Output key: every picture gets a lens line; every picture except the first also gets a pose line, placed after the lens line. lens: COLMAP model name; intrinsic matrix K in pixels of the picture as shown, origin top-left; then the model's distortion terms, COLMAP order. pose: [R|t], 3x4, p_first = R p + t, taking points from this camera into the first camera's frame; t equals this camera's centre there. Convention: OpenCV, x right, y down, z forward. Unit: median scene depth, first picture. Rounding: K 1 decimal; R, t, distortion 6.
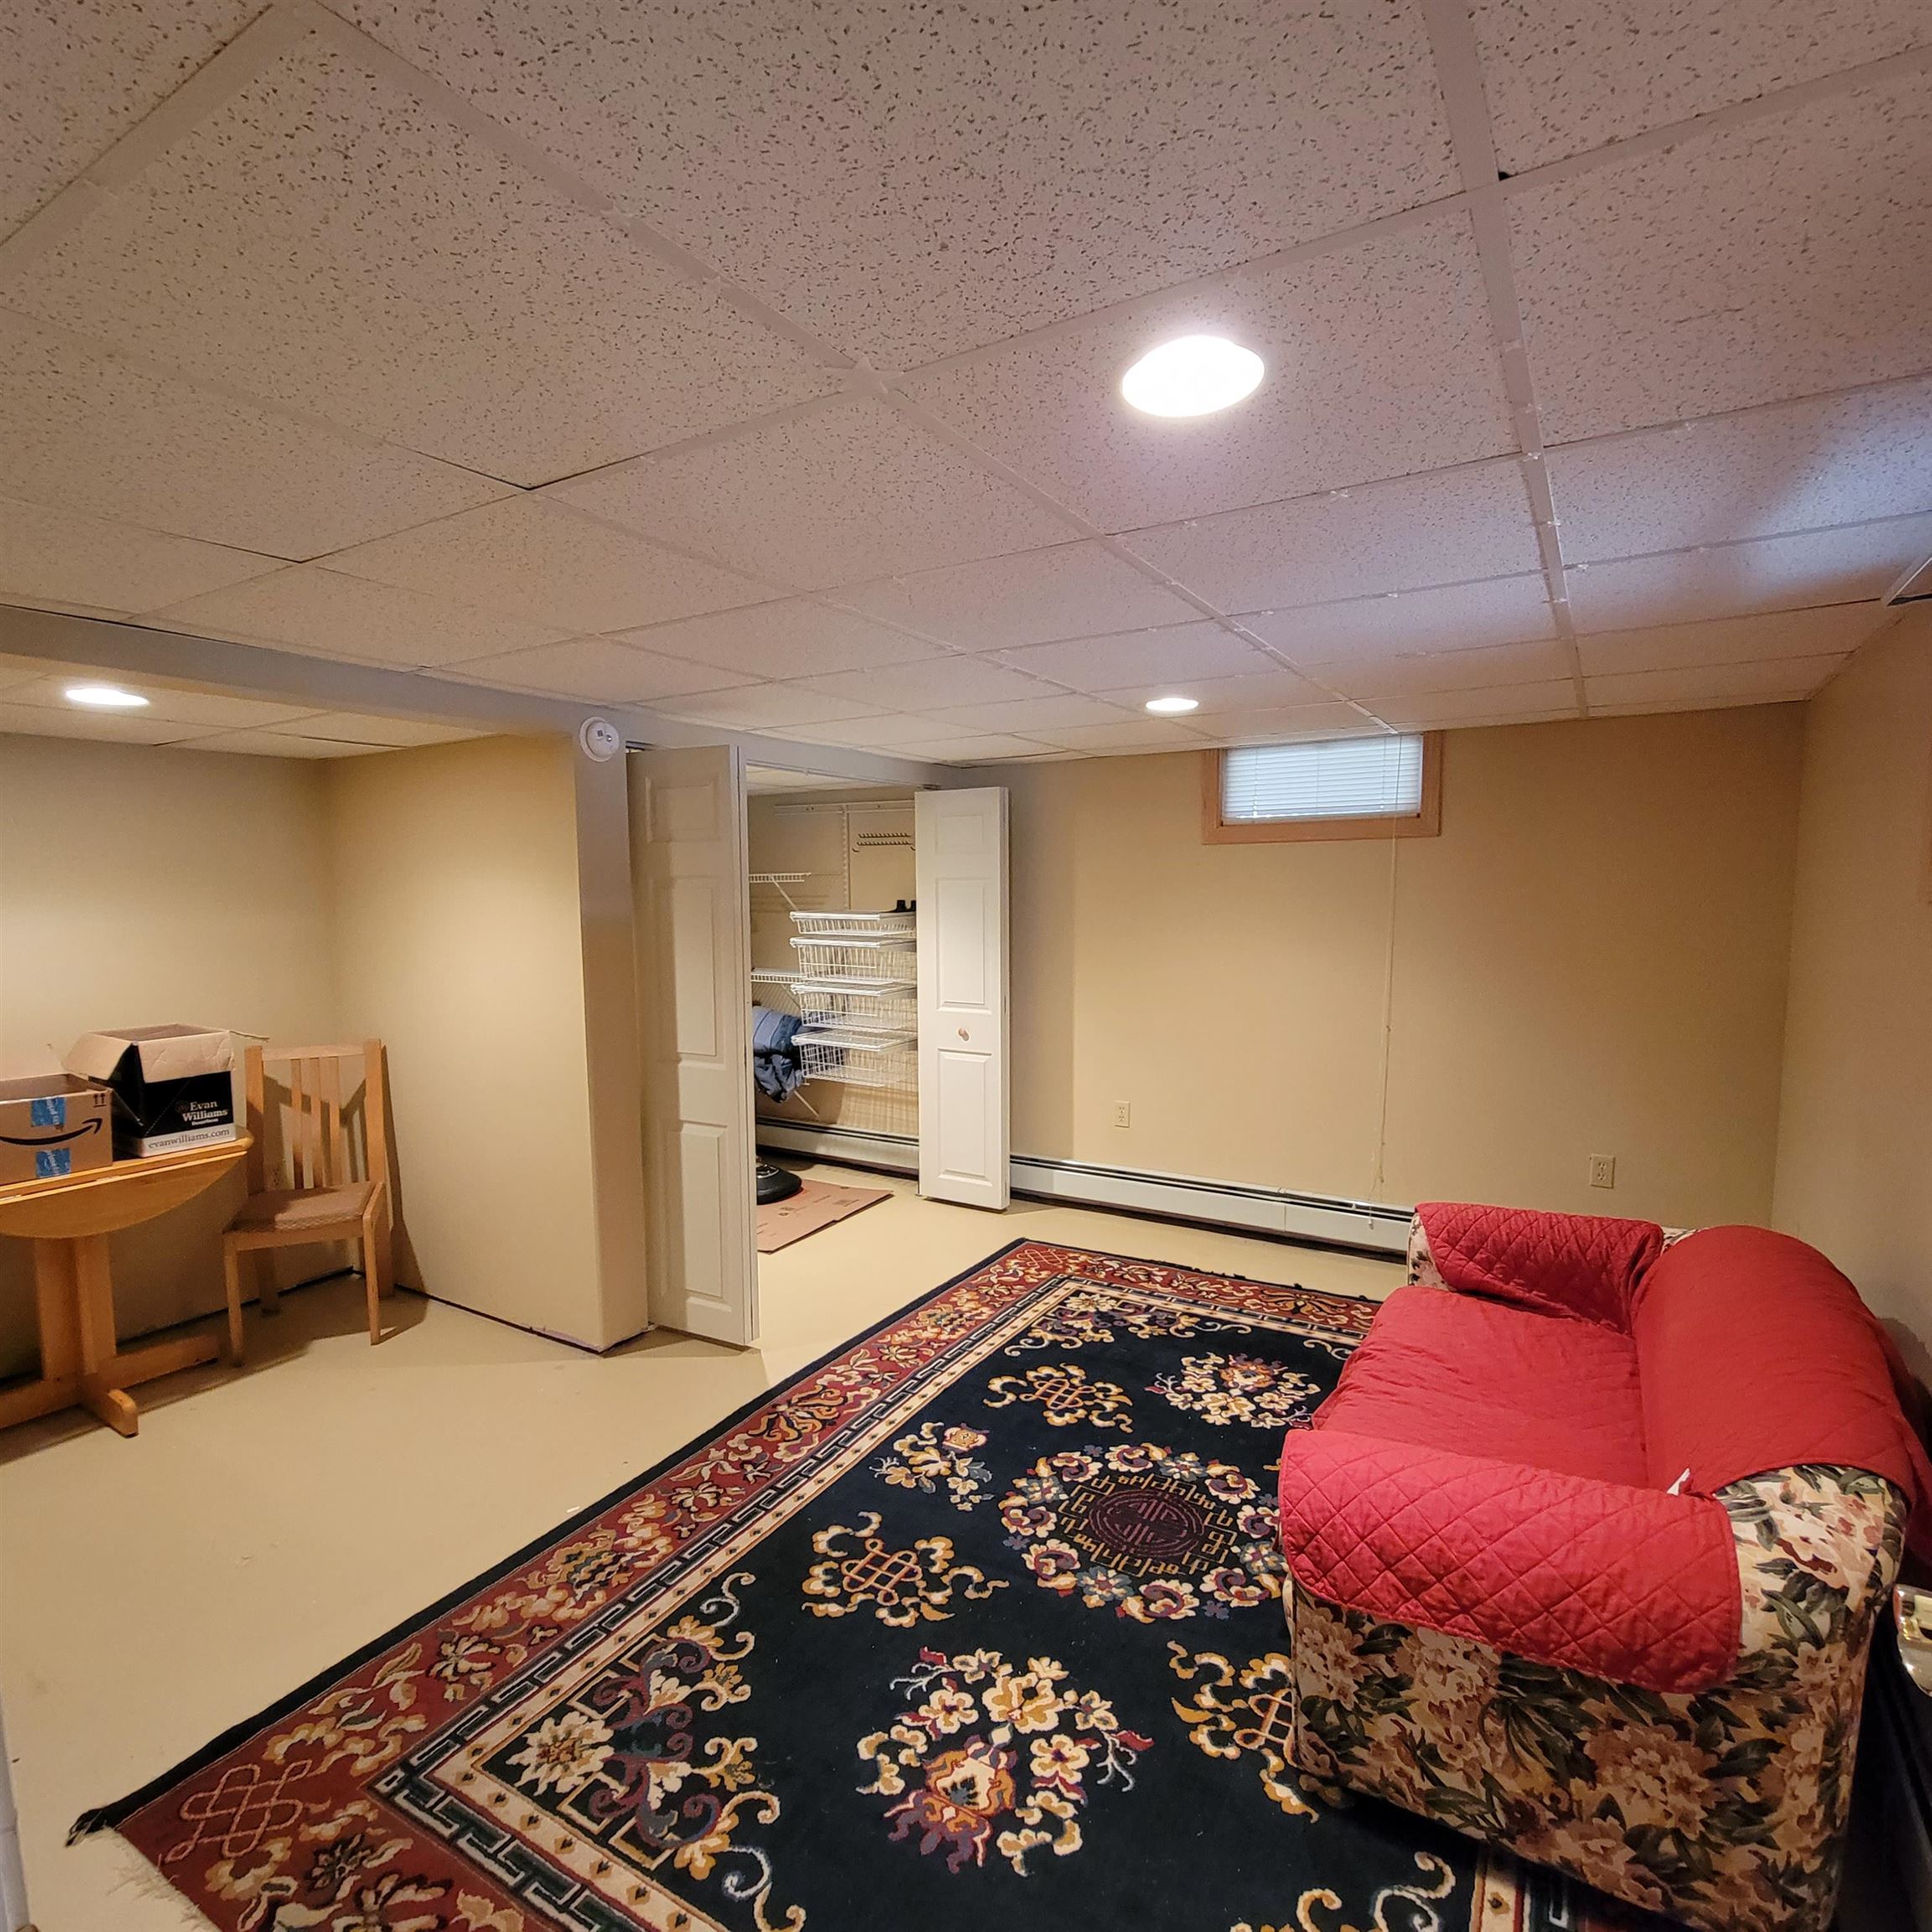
lens RADIAL K [[1050.3, 0, 958.8], [0, 1050.3, 982.2], [0, 0, 1]] dist [-0.005045, 0.003929]
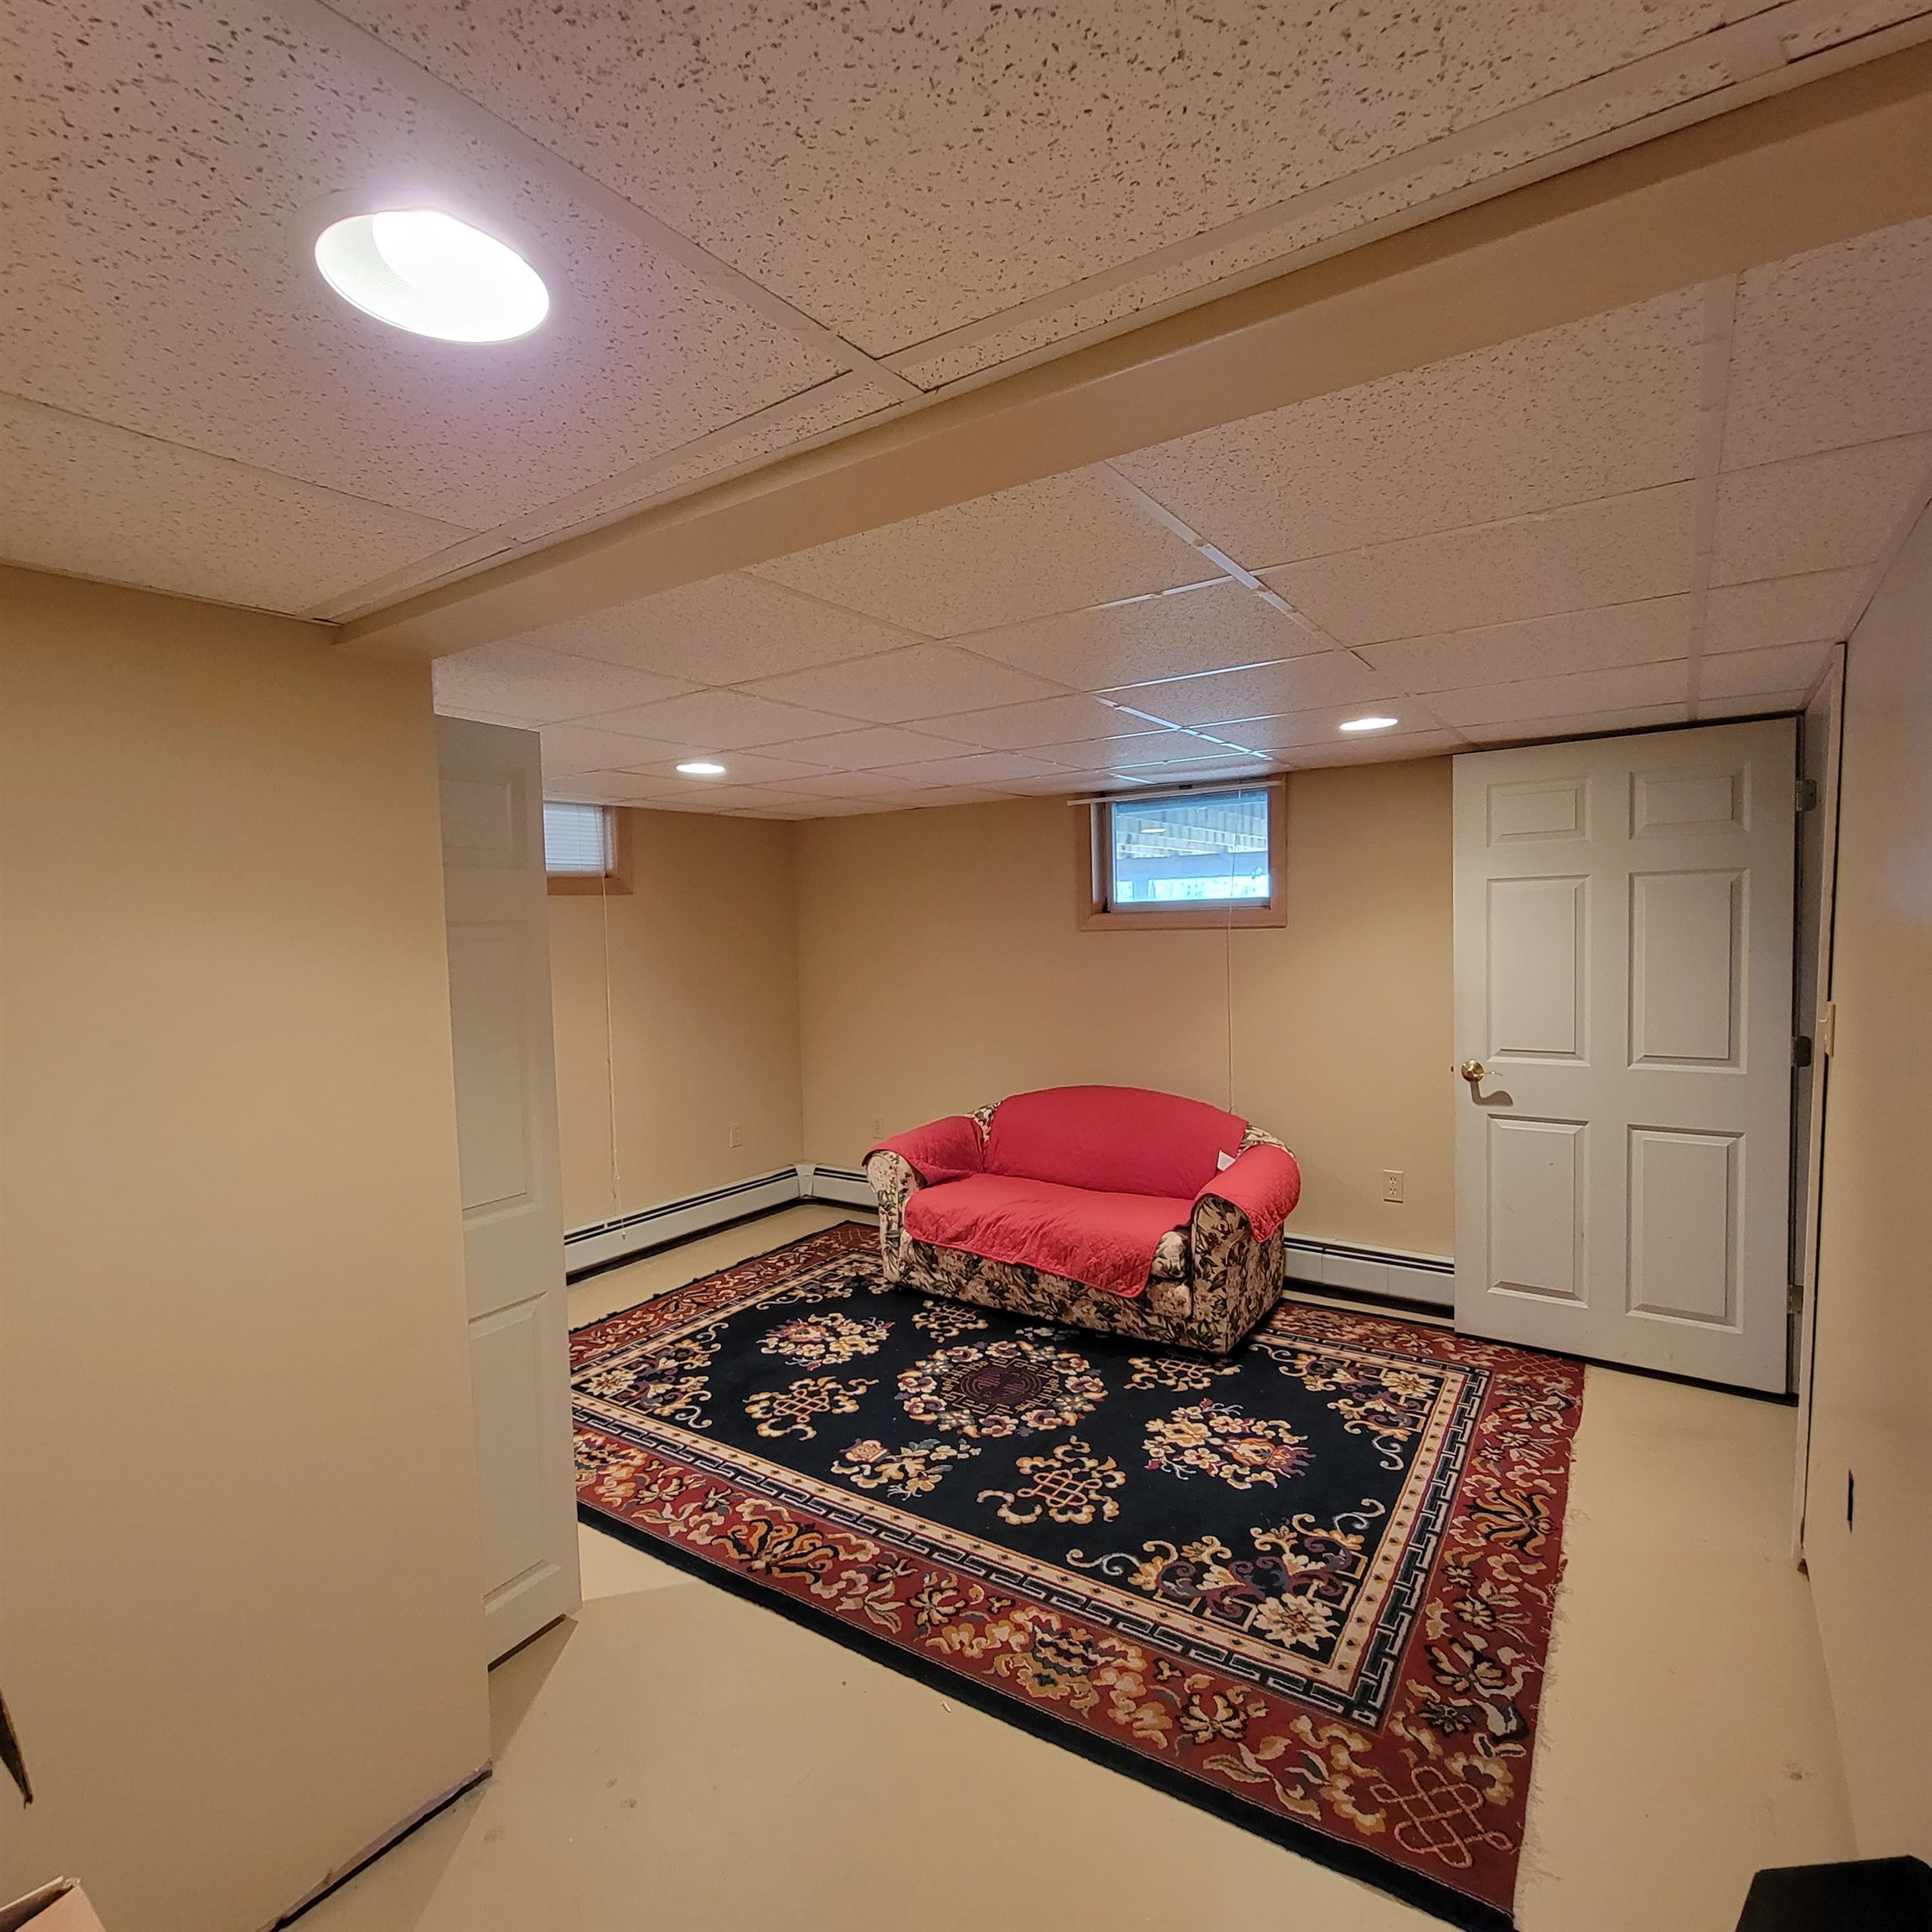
lens RADIAL K [[1050.3, 0, 958.8], [0, 1050.3, 982.2], [0, 0, 1]] dist [-0.005045, 0.003929]
pose [[0.054174, -0.051714, 0.997191, -1.303701], [0.118841, 0.991894, 0.044983, -0.087174], [-0.991434, 0.116070, 0.059881, 1.015295]]
